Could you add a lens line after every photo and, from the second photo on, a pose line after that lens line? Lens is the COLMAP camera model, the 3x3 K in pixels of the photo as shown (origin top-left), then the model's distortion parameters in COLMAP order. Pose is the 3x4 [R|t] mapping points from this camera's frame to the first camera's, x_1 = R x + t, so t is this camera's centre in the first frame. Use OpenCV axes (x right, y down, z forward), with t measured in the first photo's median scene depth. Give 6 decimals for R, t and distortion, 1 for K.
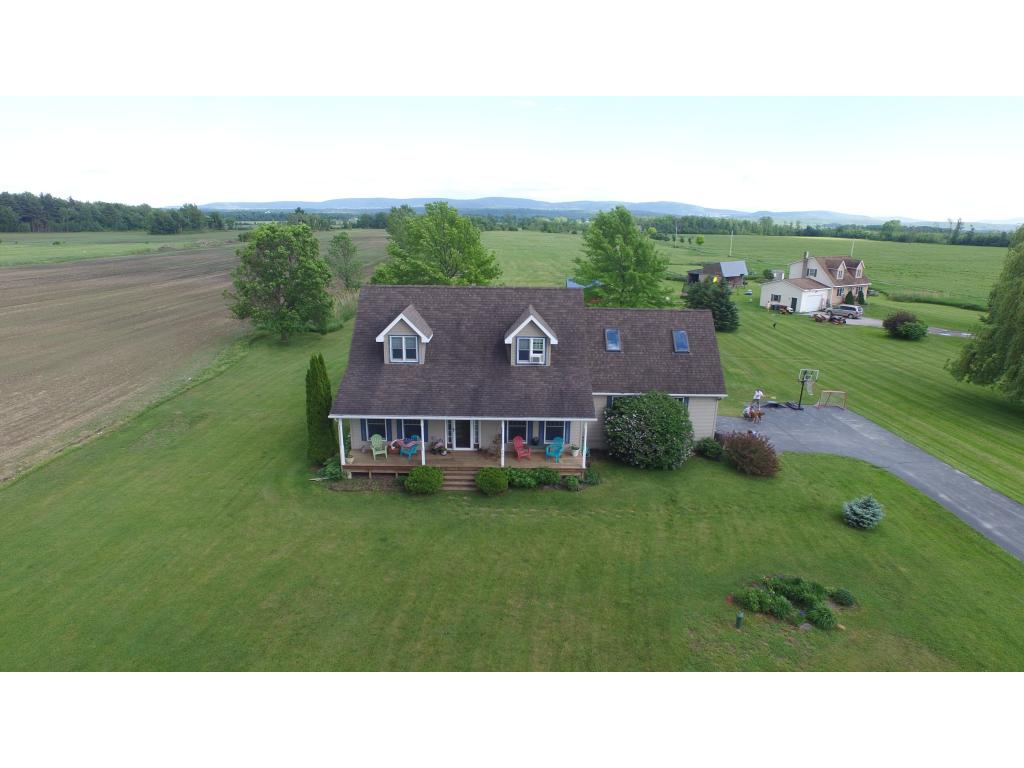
lens RADIAL K [[588.6, 0, 512.9], [0, 588.6, 392.0], [0, 0, 1]] dist [-0.086049, 0.045353]
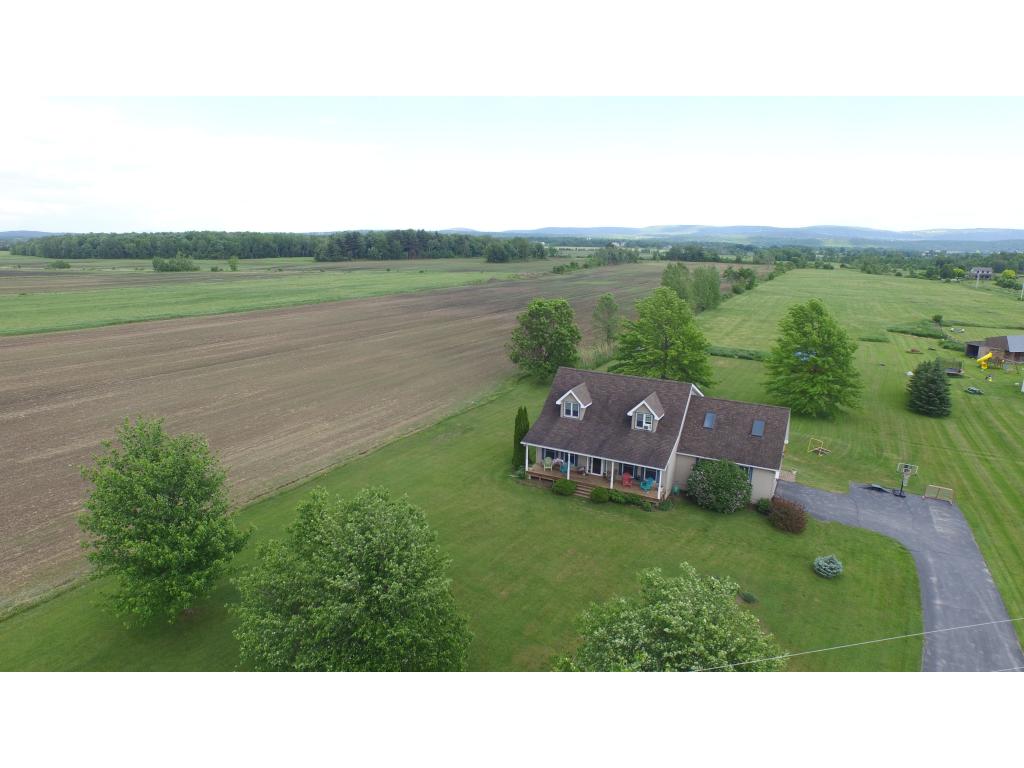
lens RADIAL K [[588.6, 0, 514.7], [0, 588.6, 390.2], [0, 0, 1]] dist [-0.086049, 0.045353]
pose [[0.872853, 0.118098, -0.473477, 0.359943], [-0.139425, 0.990182, -0.010051, -0.068661], [0.467641, 0.074788, 0.880749, -0.445270]]
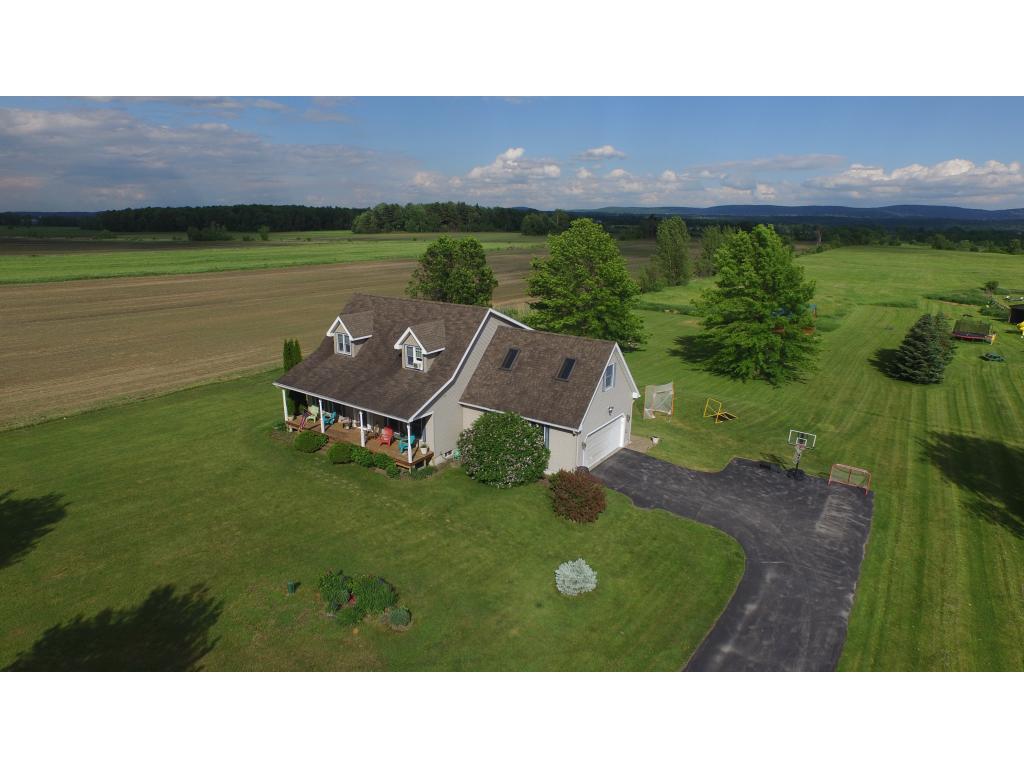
lens RADIAL K [[588.6, 0, 508.4], [0, 588.6, 388.3], [0, 0, 1]] dist [-0.086049, 0.045353]
pose [[0.814925, 0.157290, -0.557815, 0.648996], [-0.165475, 0.985551, 0.036156, -0.063634], [0.555442, 0.062840, 0.829178, 0.103516]]
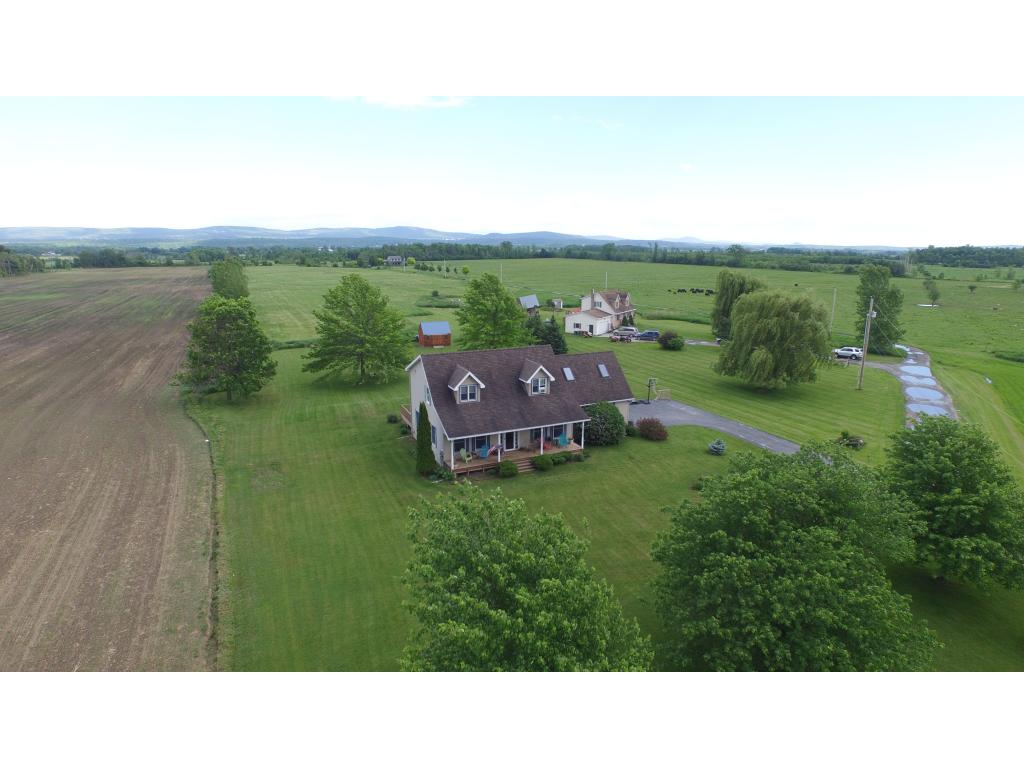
lens RADIAL K [[588.6, 0, 511.2], [0, 588.6, 392.9], [0, 0, 1]] dist [-0.086049, 0.045353]
pose [[0.912474, -0.113571, 0.393056, -0.542498], [0.128699, 0.991608, -0.012255, -0.030688], [-0.388365, 0.061768, 0.919433, -0.397751]]
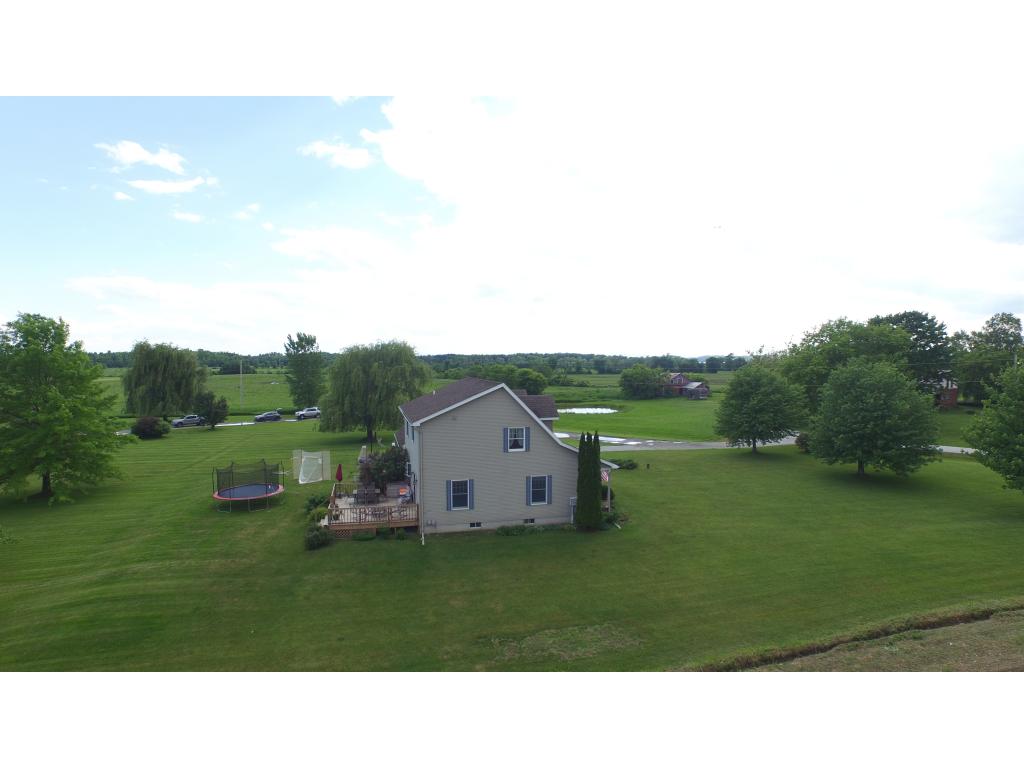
lens RADIAL K [[588.6, 0, 514.5], [0, 588.6, 383.6], [0, 0, 1]] dist [-0.086049, 0.045353]
pose [[-0.232671, -0.057629, 0.970847, -1.068716], [0.276053, 0.953273, 0.122744, -0.257915], [-0.932555, 0.296564, -0.205890, 1.012947]]
